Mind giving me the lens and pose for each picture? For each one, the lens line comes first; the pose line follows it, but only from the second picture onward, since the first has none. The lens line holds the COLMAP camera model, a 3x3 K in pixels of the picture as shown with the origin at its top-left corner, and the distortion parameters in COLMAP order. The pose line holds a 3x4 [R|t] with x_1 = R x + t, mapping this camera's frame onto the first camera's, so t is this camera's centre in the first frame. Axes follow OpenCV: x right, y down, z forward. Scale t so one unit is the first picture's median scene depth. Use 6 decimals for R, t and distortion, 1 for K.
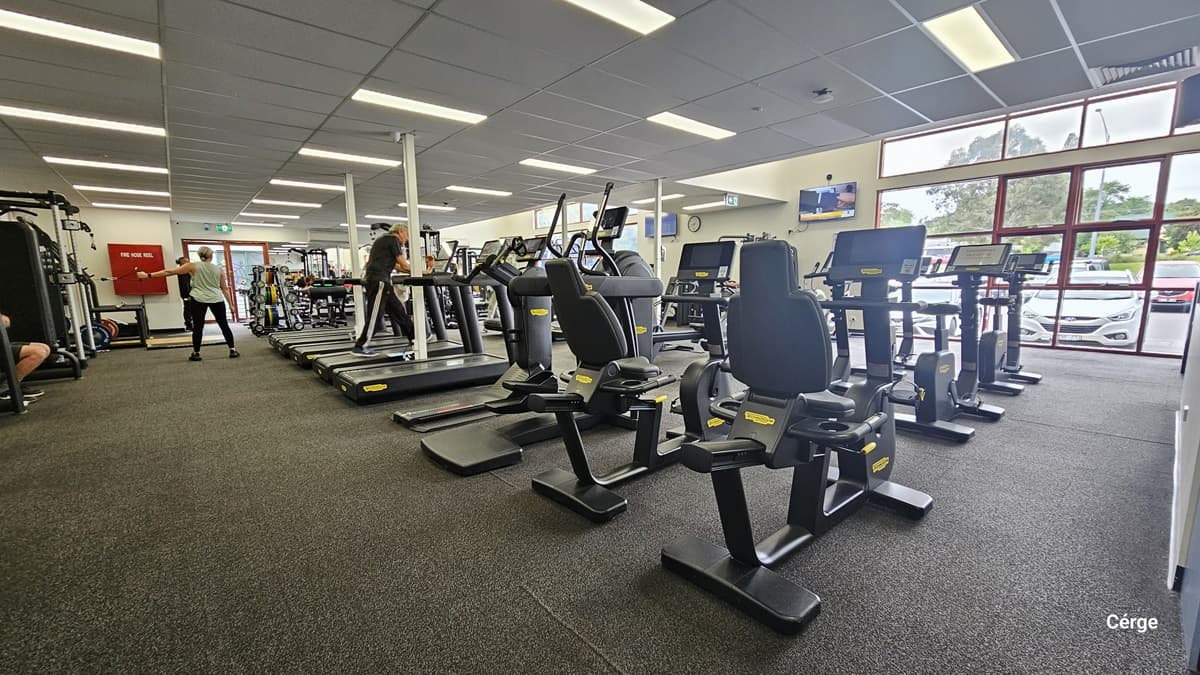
lens RADIAL K [[489.5, 0, 599.7], [0, 489.5, 354.2], [0, 0, 1]] dist [-0.002082, -0.000849]
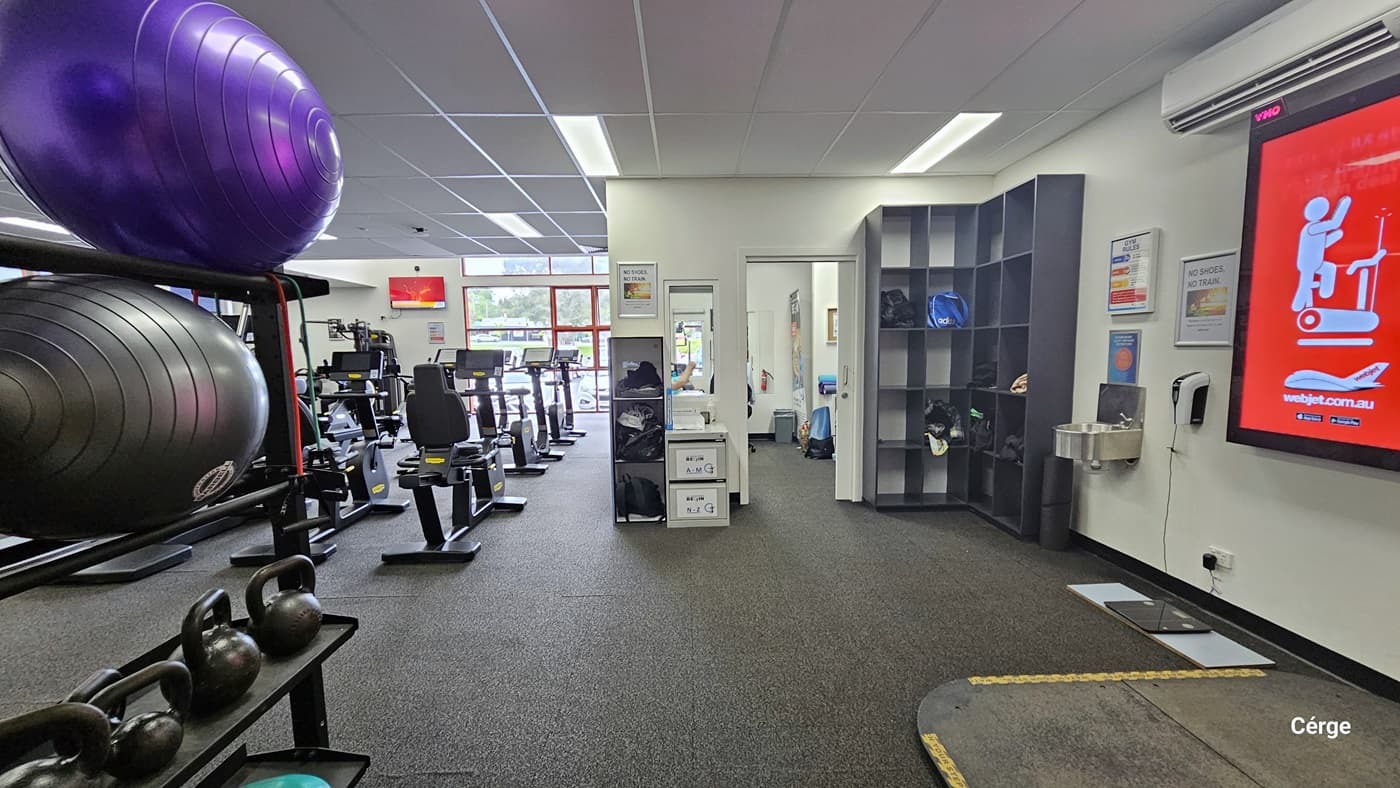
lens RADIAL K [[571.1, 0, 699.6], [0, 571.1, 413.5], [0, 0, 1]] dist [-0.002082, -0.000849]
pose [[0.623630, -0.085043, 0.777080, -0.380779], [0.126479, 0.991944, 0.007054, 0.037280], [-0.771420, 0.093885, 0.629362, -0.606631]]
